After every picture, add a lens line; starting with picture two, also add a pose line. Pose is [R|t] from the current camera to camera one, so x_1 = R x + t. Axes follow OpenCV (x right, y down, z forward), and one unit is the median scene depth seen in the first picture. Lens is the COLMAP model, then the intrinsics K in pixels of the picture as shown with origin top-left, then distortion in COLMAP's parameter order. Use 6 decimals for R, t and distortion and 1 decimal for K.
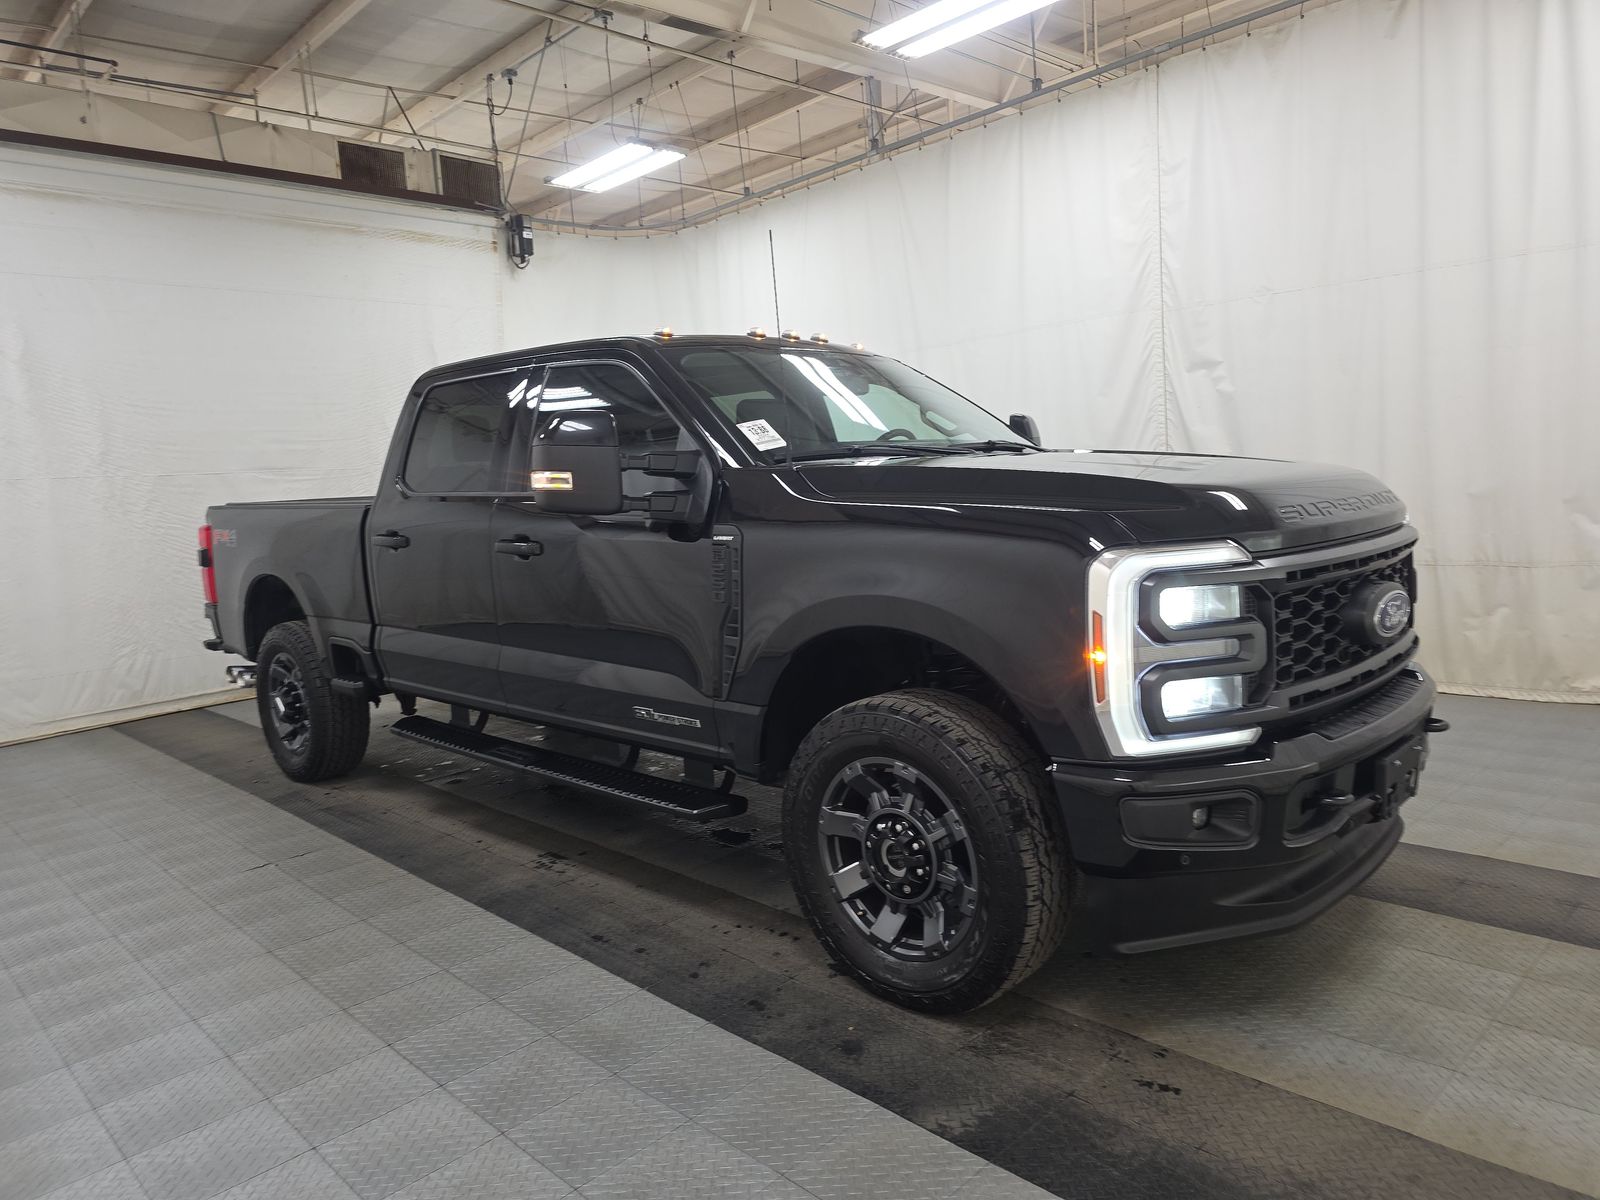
lens RADIAL K [[1058.1, 0, 800.0], [0, 1058.1, 600.0], [0, 0, 1]] dist [0.063828, -0.046481]
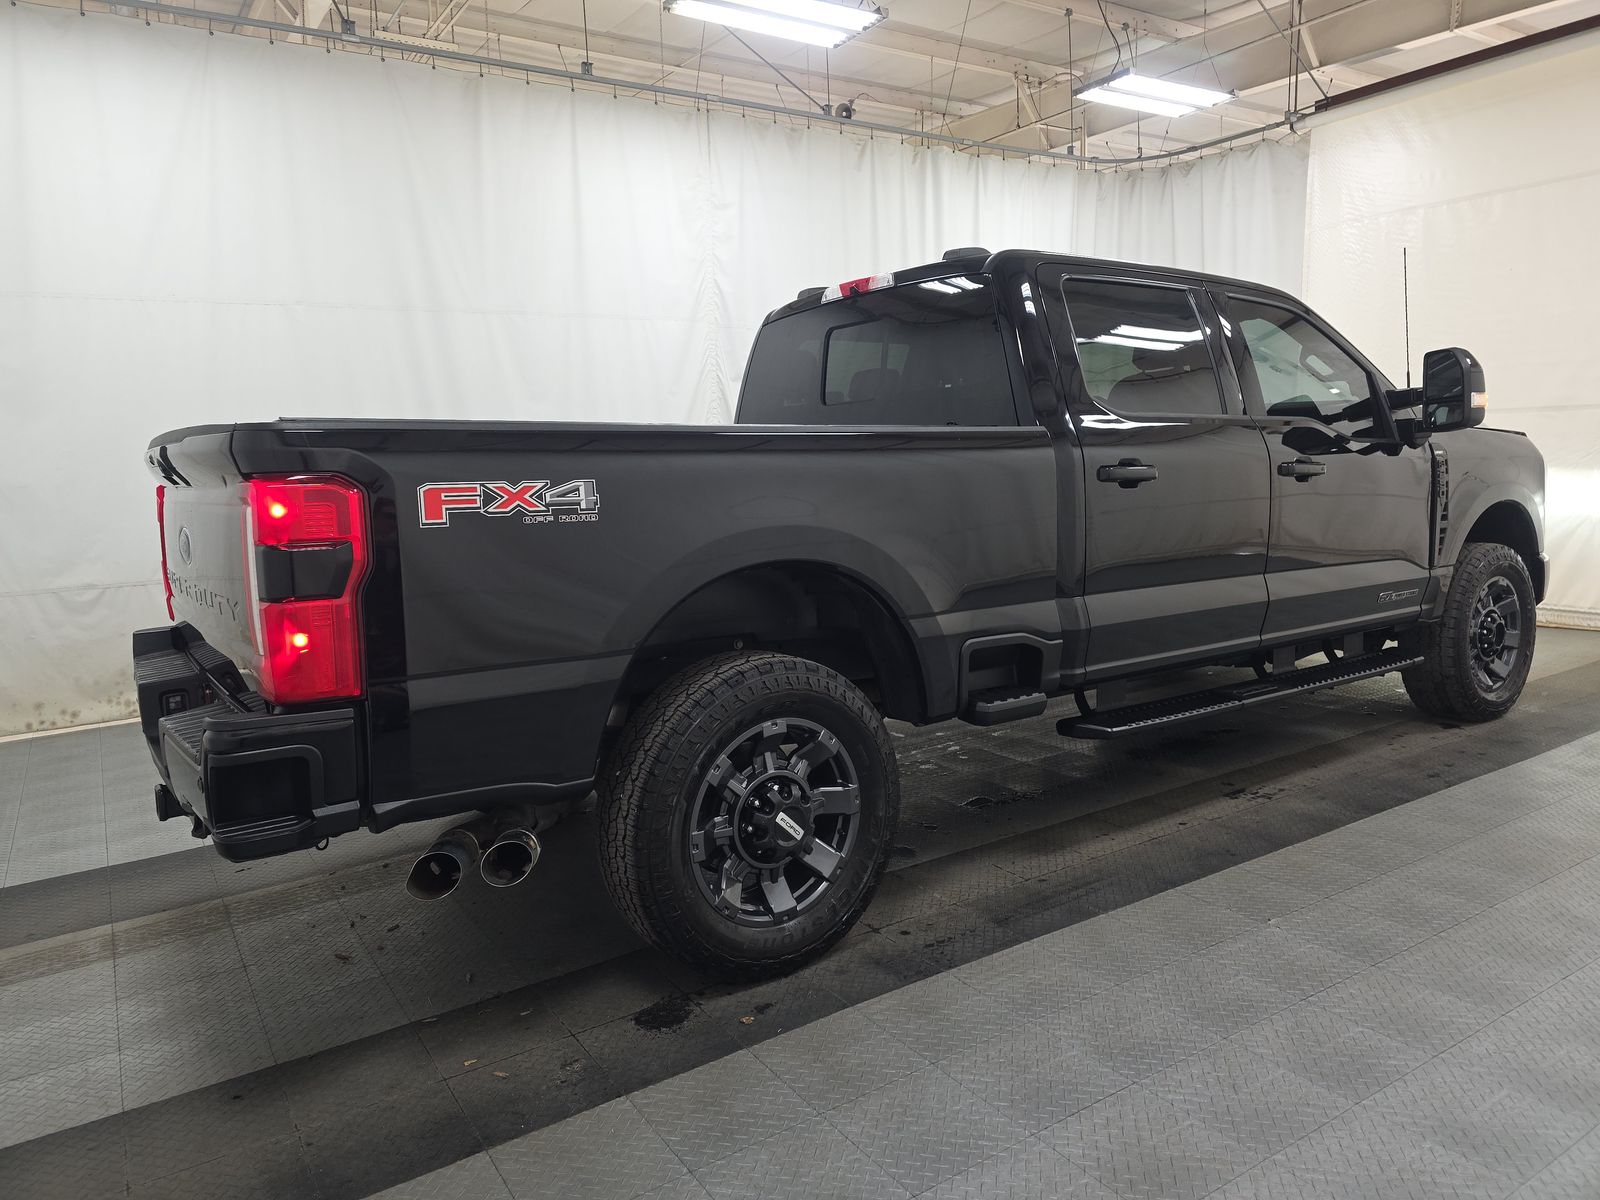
lens RADIAL K [[1058.1, 0, 800.0], [0, 1058.1, 600.0], [0, 0, 1]] dist [0.063828, -0.046481]
pose [[0.196428, -0.065974, 0.978296, -1.113796], [0.134961, 0.990057, 0.039669, -0.021874], [-0.971186, 0.124240, 0.203379, 1.042760]]
